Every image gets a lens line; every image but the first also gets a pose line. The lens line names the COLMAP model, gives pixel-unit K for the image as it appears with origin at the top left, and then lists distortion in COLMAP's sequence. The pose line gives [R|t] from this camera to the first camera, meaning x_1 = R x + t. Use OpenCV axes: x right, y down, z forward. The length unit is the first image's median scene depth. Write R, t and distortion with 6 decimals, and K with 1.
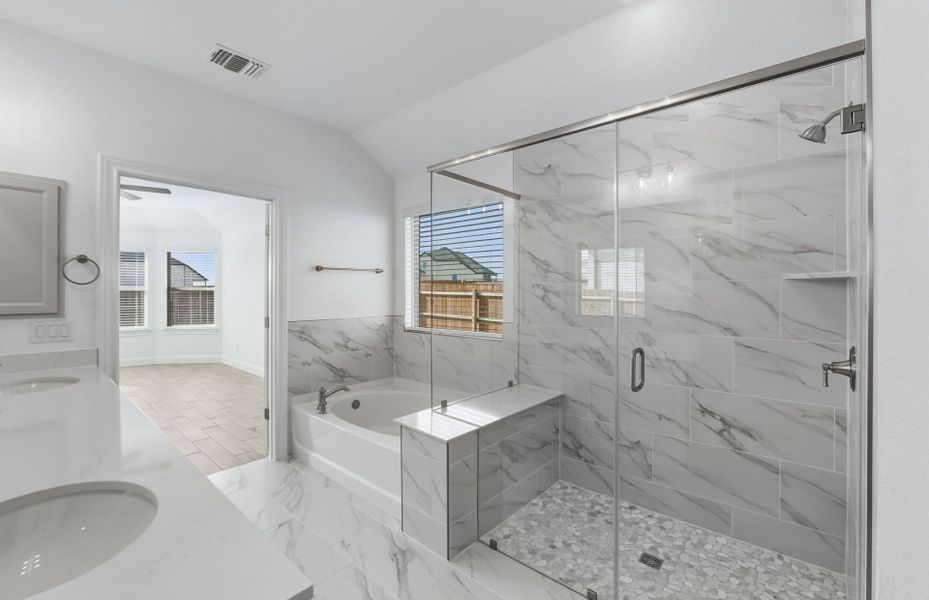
lens RADIAL K [[402.0, 0, 474.5], [0, 402.0, 295.1], [0, 0, 1]] dist [-0.008578, 0.000361]
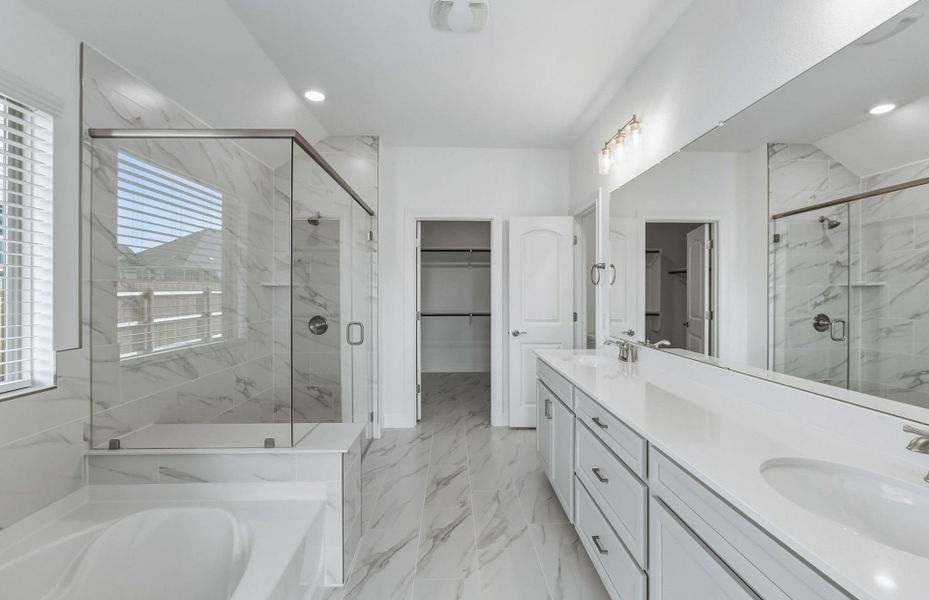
lens RADIAL K [[394.5, 0, 465.1], [0, 394.5, 294.1], [0, 0, 1]] dist [-0.010294, 0.000058]
pose [[-0.684093, -0.001211, 0.729394, -0.727372], [0.007606, 0.999932, 0.008794, -0.007528], [-0.729355, 0.011564, -0.684037, 1.056258]]
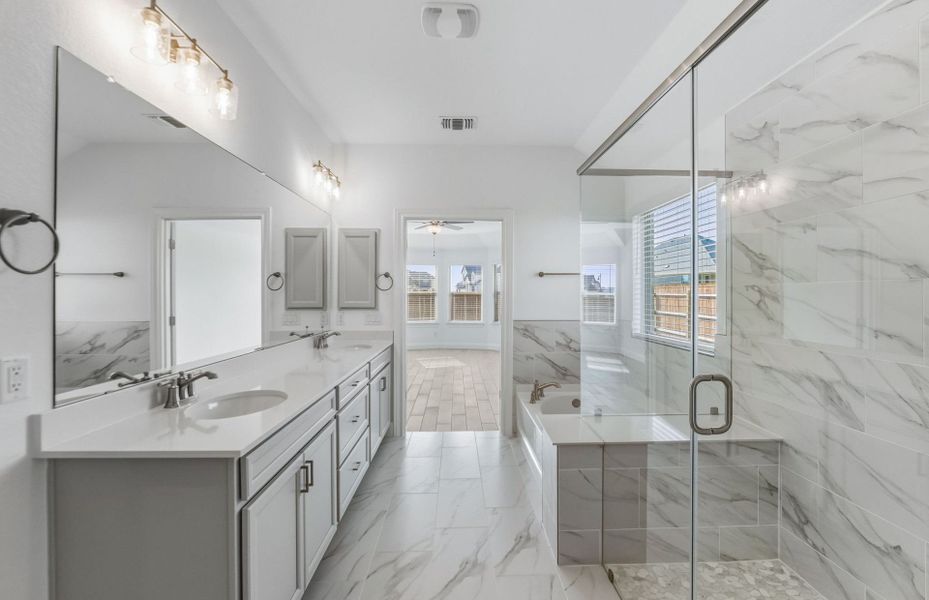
lens RADIAL K [[398.4, 0, 461.3], [0, 398.4, 293.6], [0, 0, 1]] dist [-0.021731, 0.006590]
pose [[0.672746, -0.002088, -0.739871, 0.347933], [-0.006444, 0.999942, -0.008681, -0.001871], [0.739846, 0.010608, 0.672693, 0.107076]]
